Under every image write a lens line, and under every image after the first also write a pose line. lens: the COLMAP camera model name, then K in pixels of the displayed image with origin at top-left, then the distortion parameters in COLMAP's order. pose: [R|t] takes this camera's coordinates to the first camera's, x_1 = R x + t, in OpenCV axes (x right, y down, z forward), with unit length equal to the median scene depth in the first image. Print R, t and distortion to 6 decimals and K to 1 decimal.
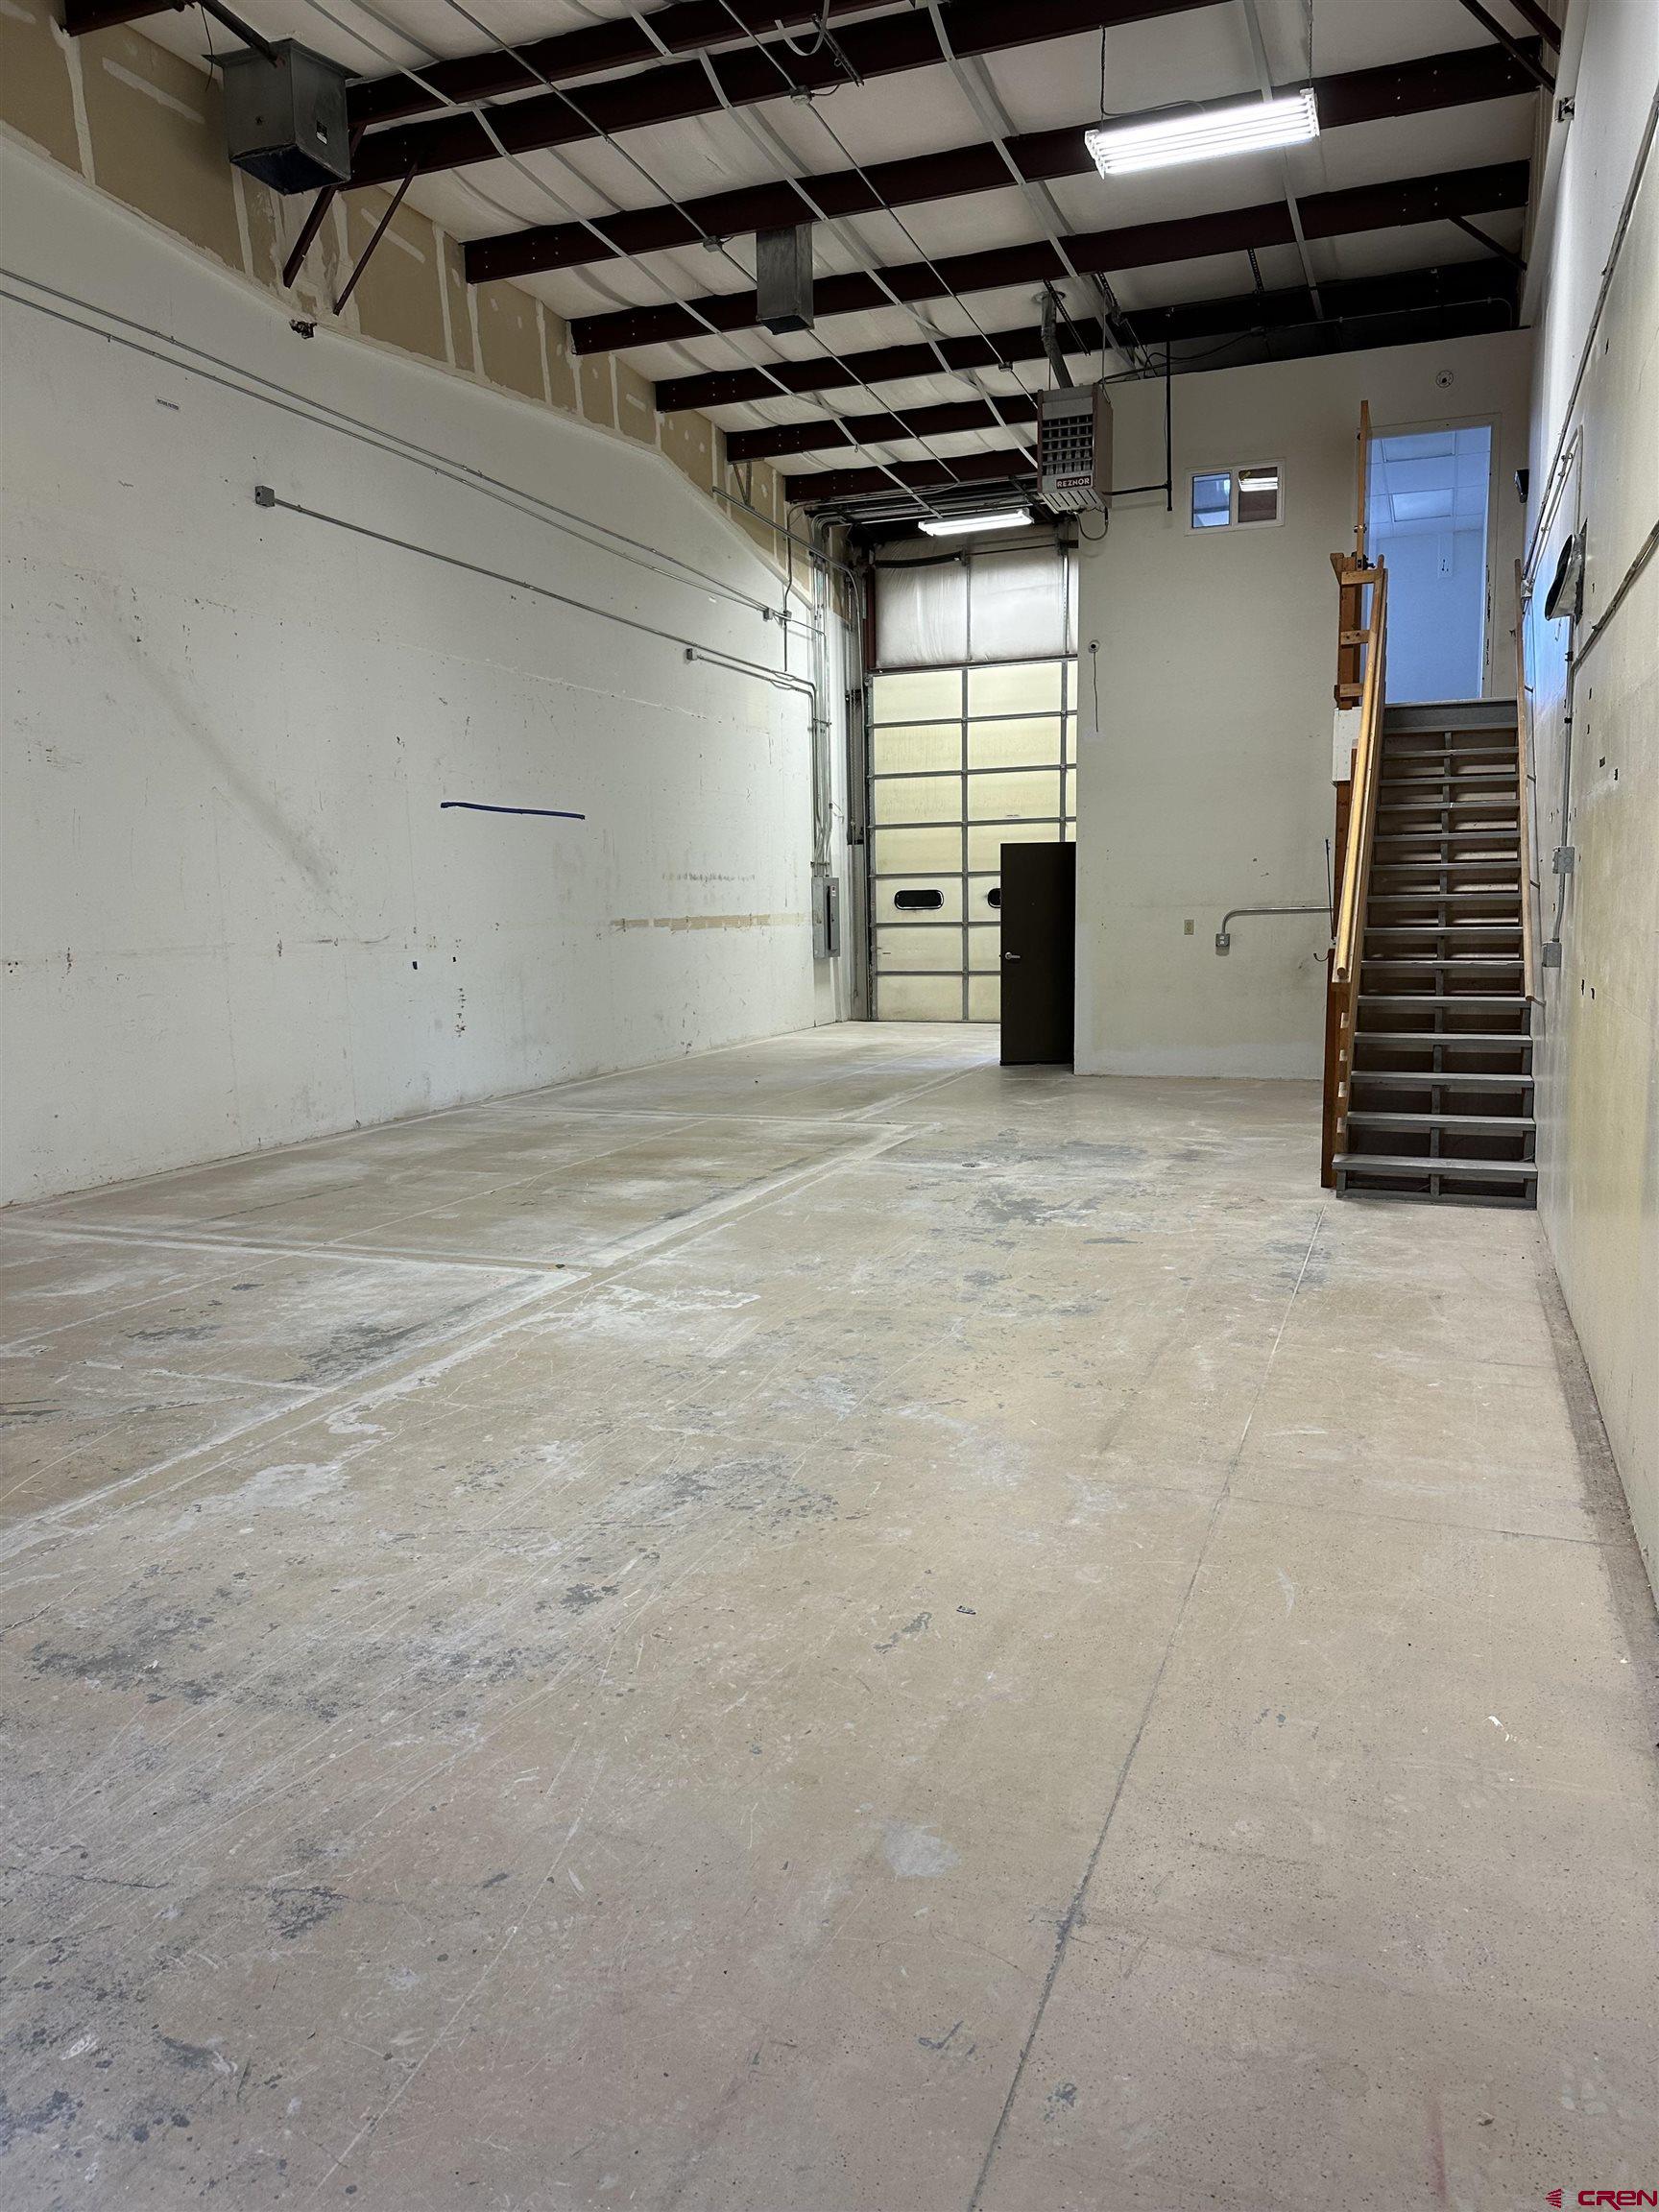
lens RADIAL K [[1542.5, 0, 839.8], [0, 1542.5, 1105.2], [0, 0, 1]] dist [0.098952, -0.117718]
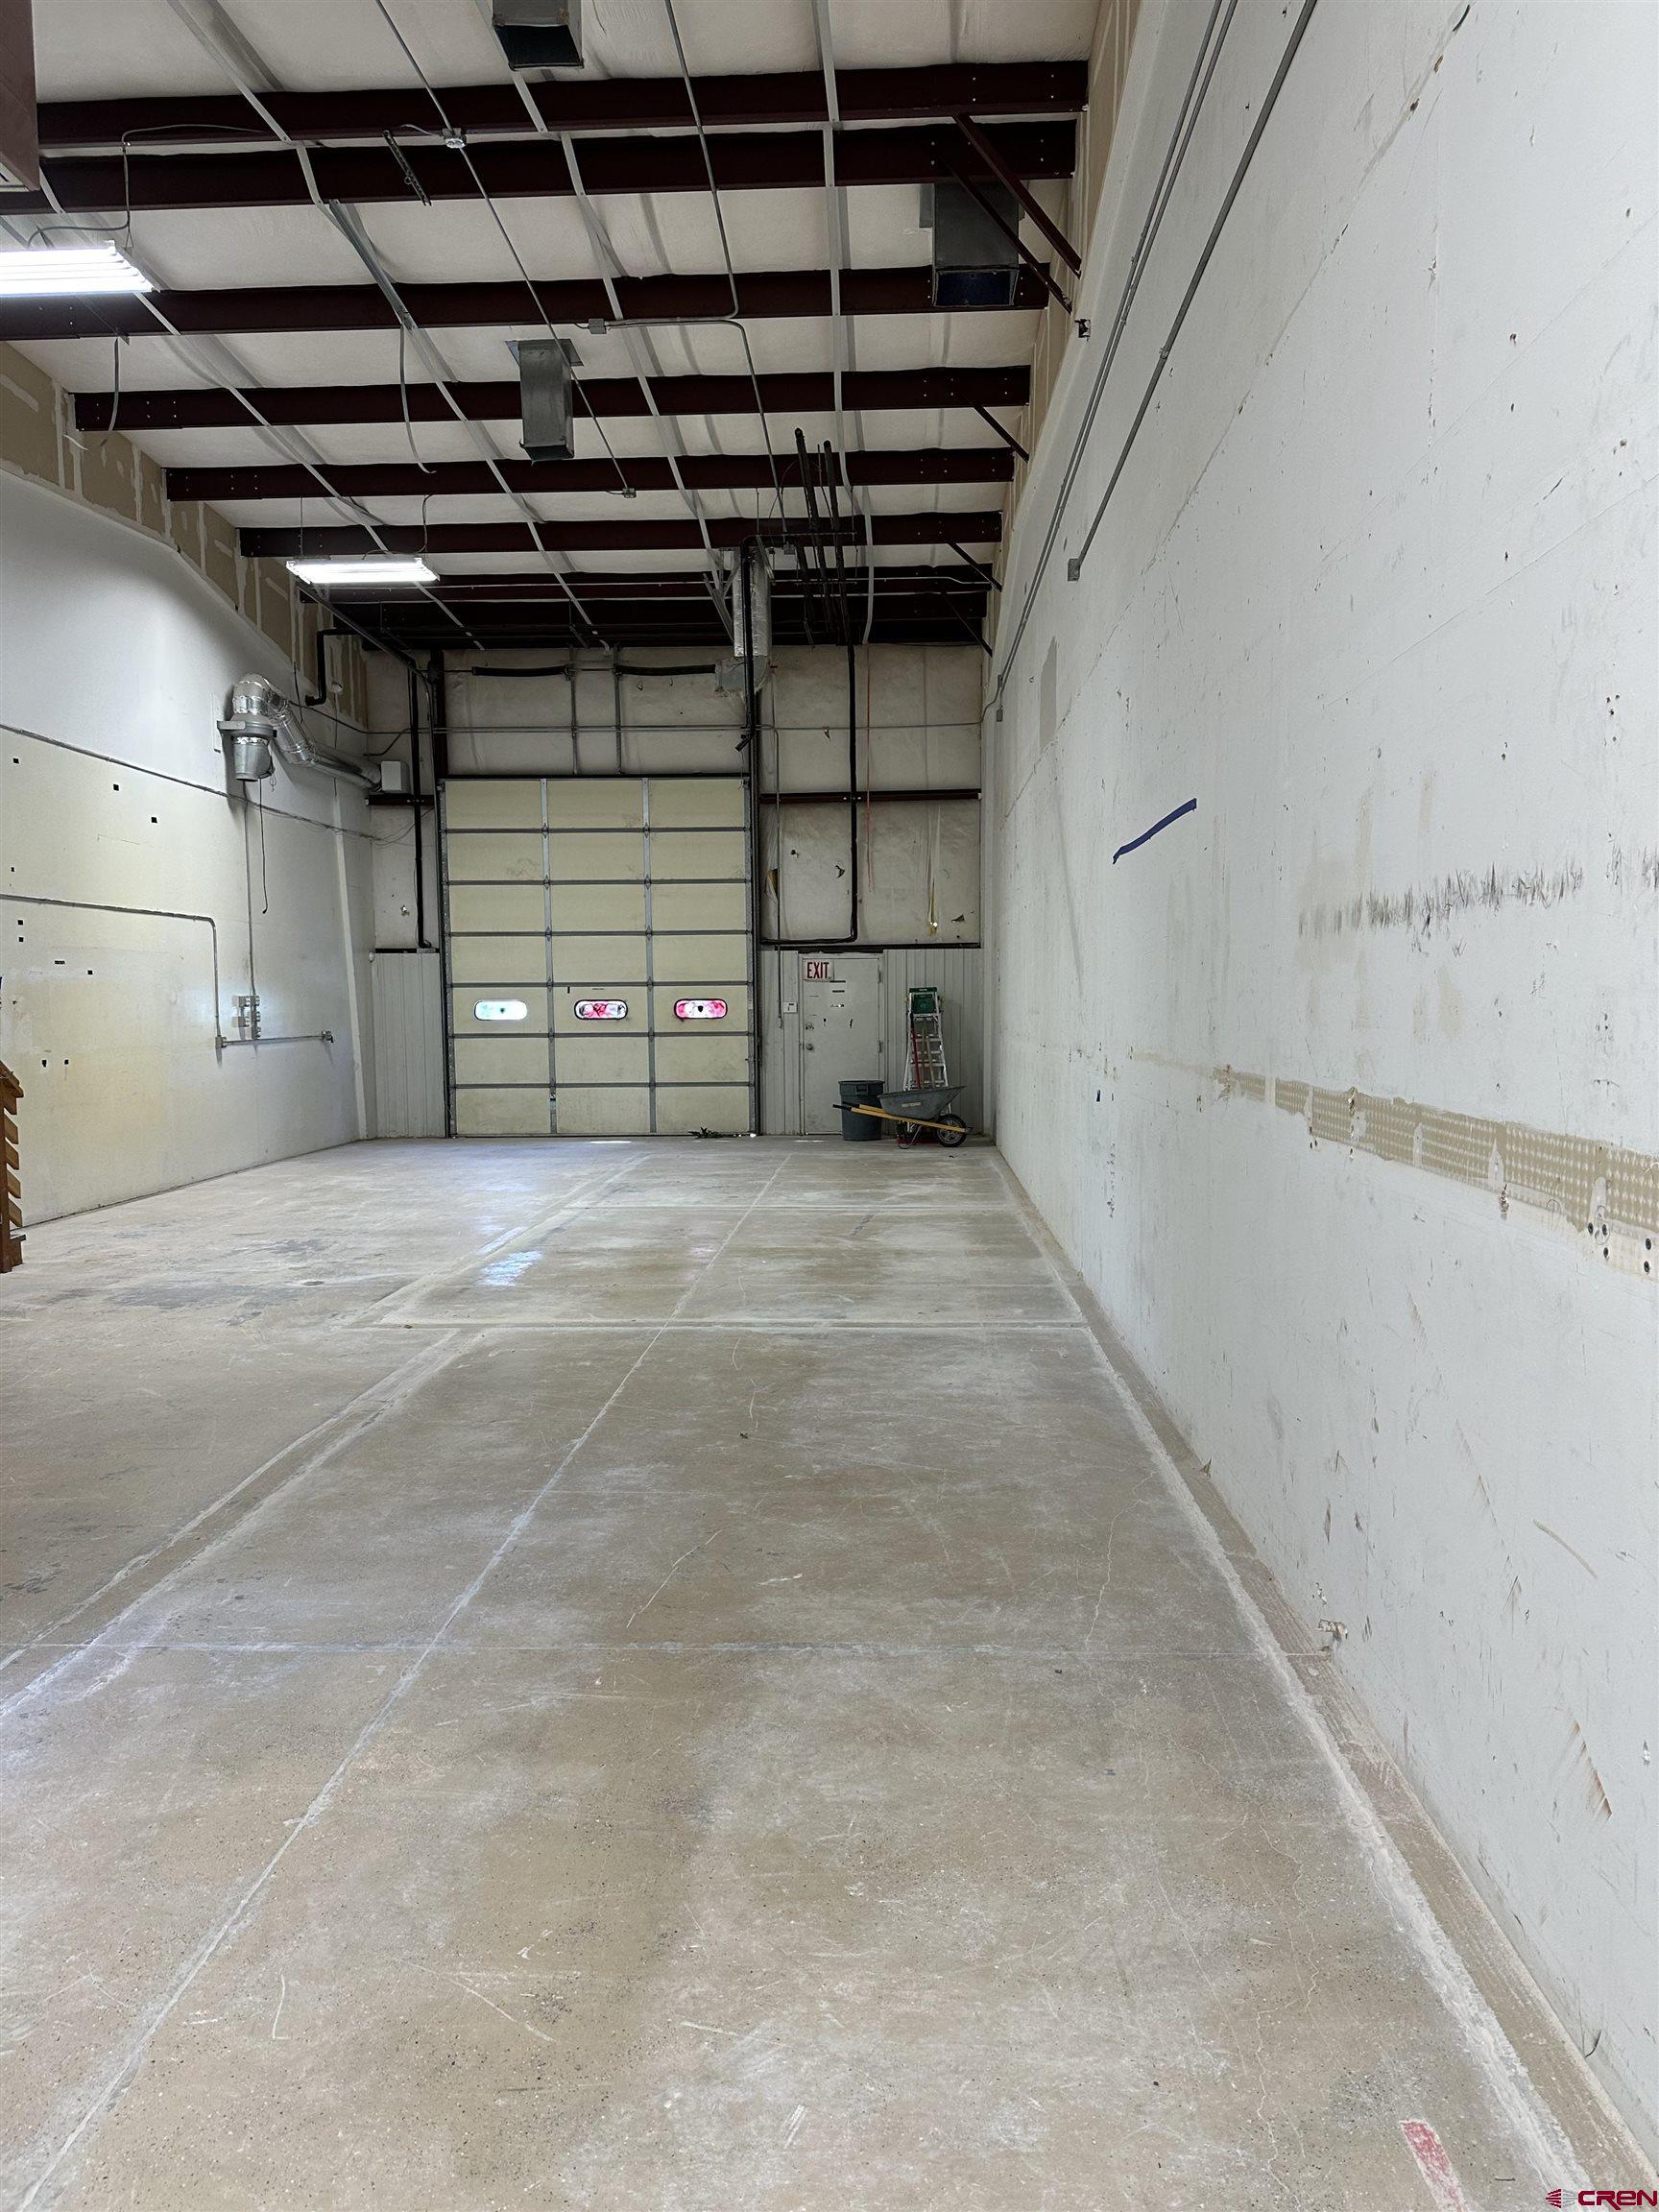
lens RADIAL K [[1542.5, 0, 845.9], [0, 1542.5, 1110.3], [0, 0, 1]] dist [0.098952, -0.117718]
pose [[-0.946801, 0.049096, -0.318051, 0.083324], [-0.017212, 0.979155, 0.202386, -0.306365], [0.321358, 0.197093, -0.926220, 2.212302]]
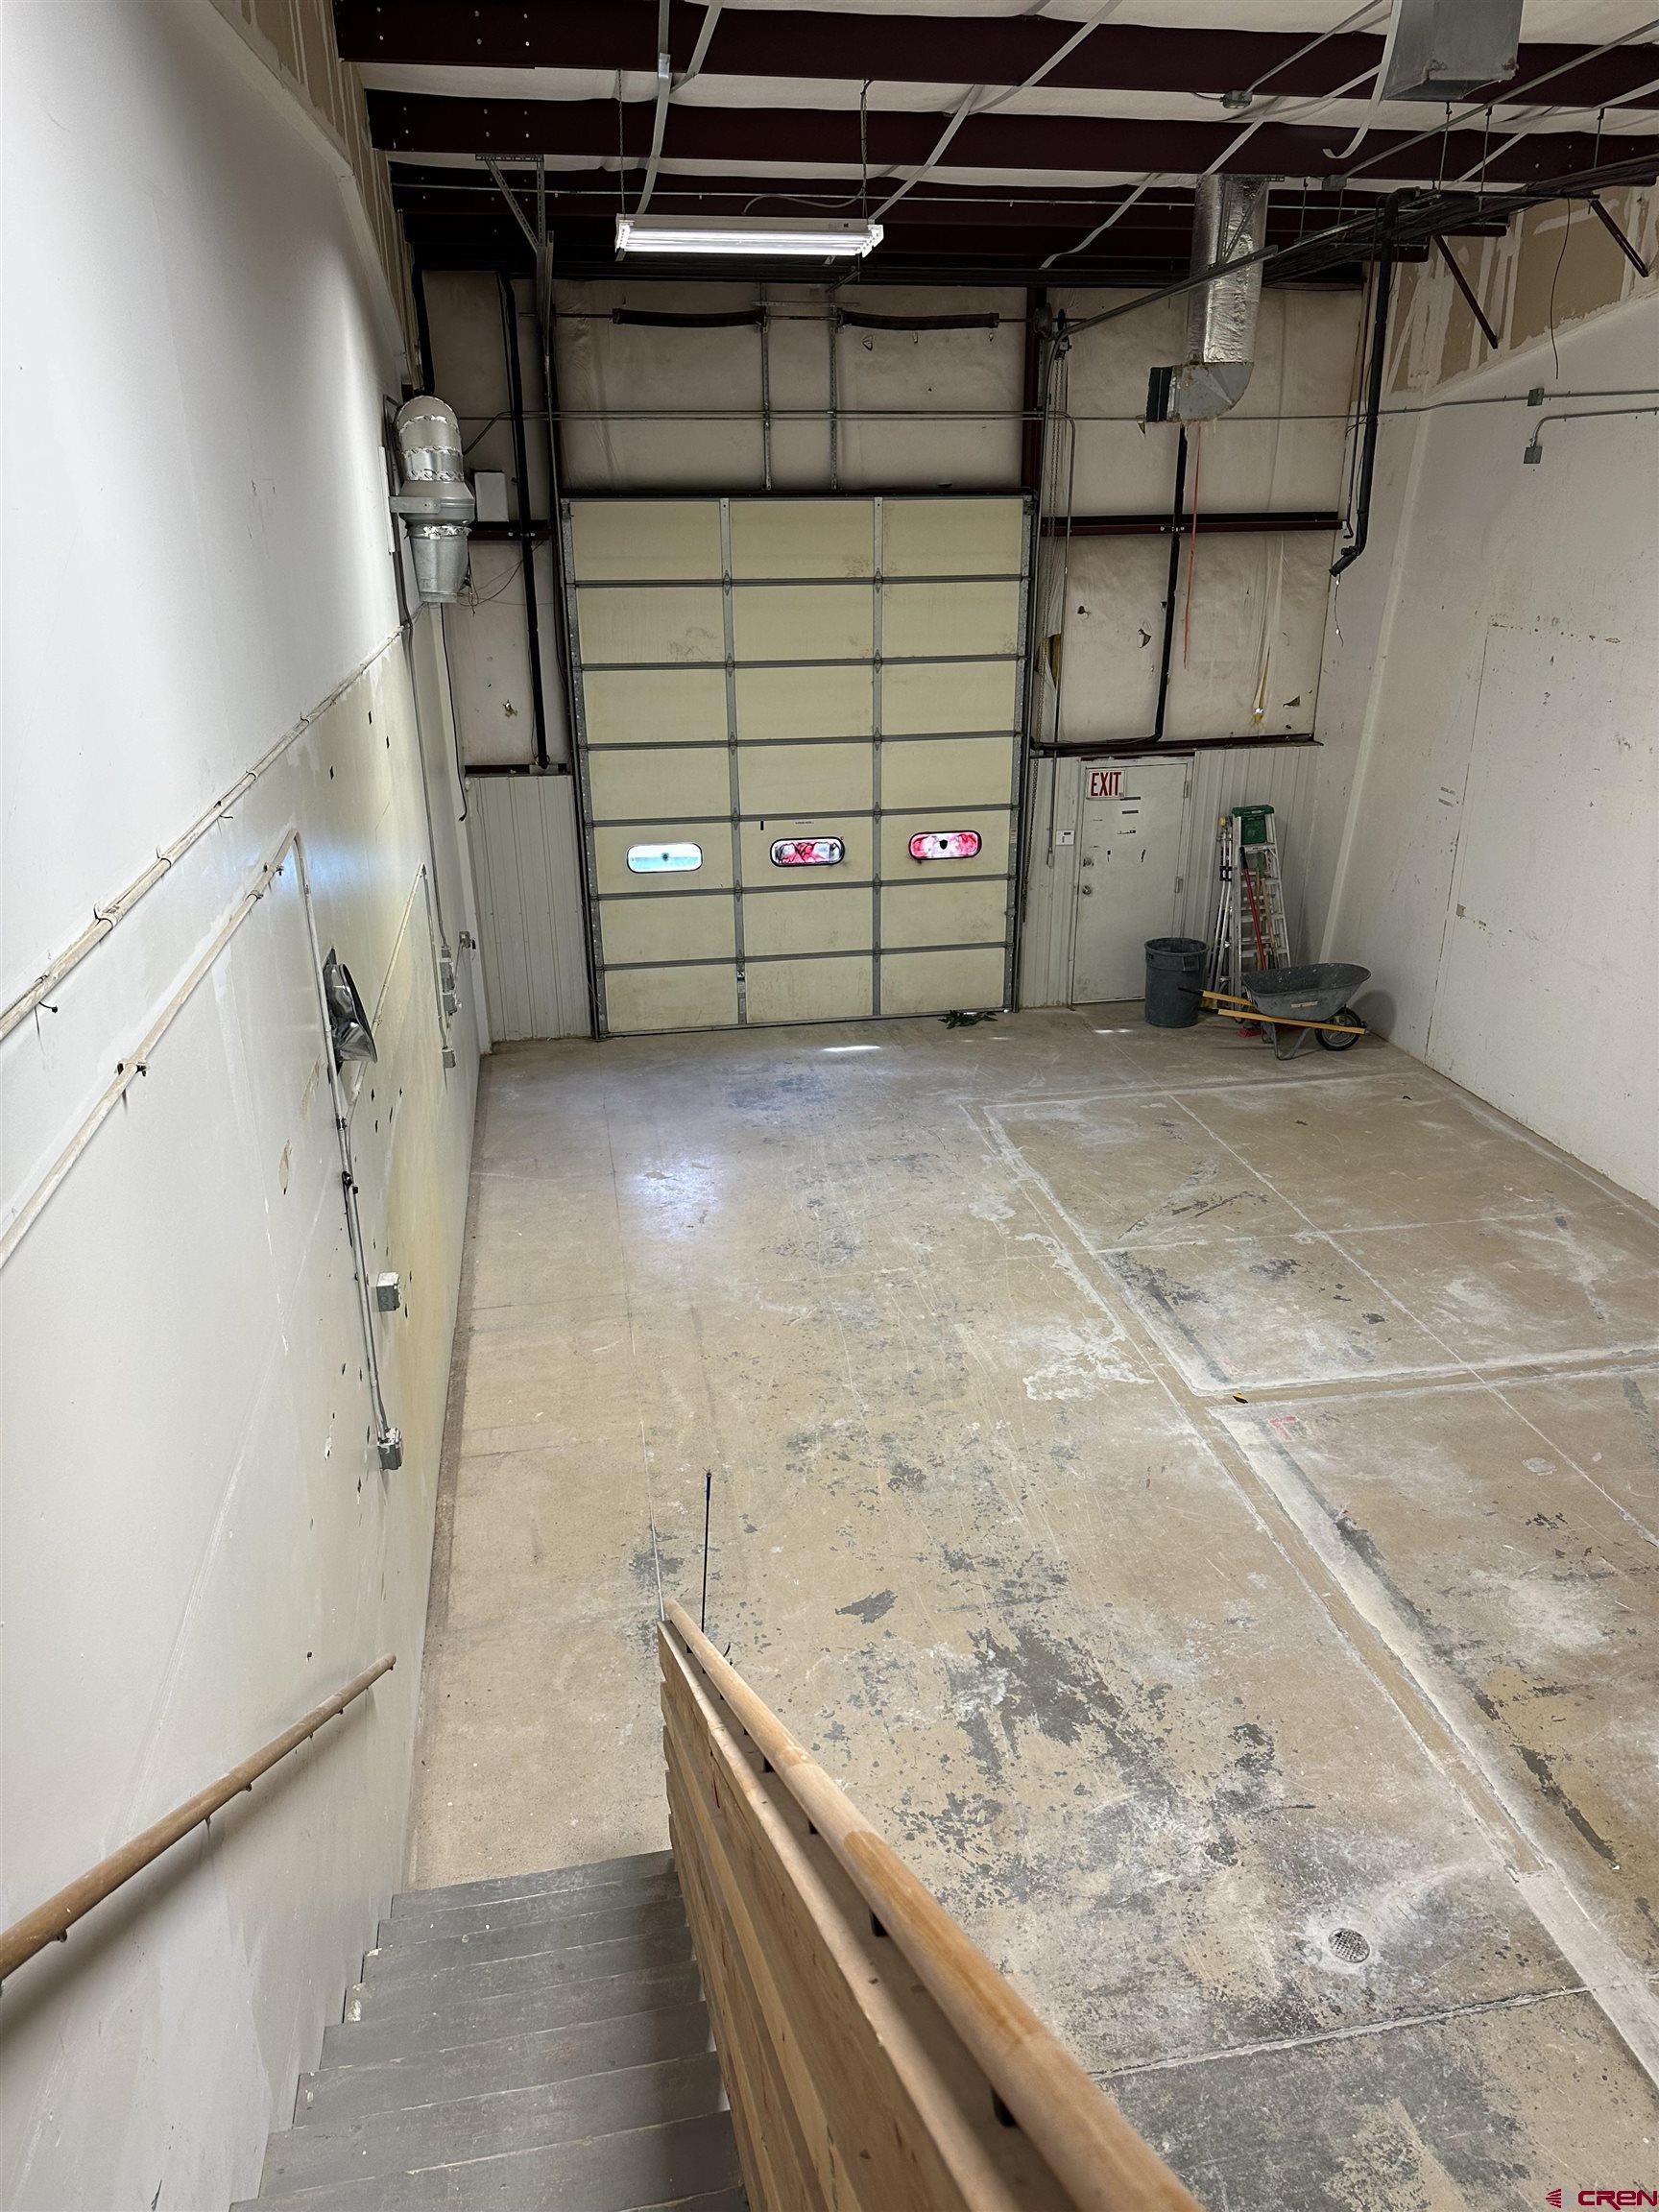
lens RADIAL K [[1542.5, 0, 825.6], [0, 1542.5, 1117.3], [0, 0, 1]] dist [0.098952, -0.117718]
pose [[-0.858033, 0.213422, -0.467152, 0.476520], [-0.044406, 0.875339, 0.481467, -0.511530], [0.511672, 0.433859, -0.741592, 1.300057]]
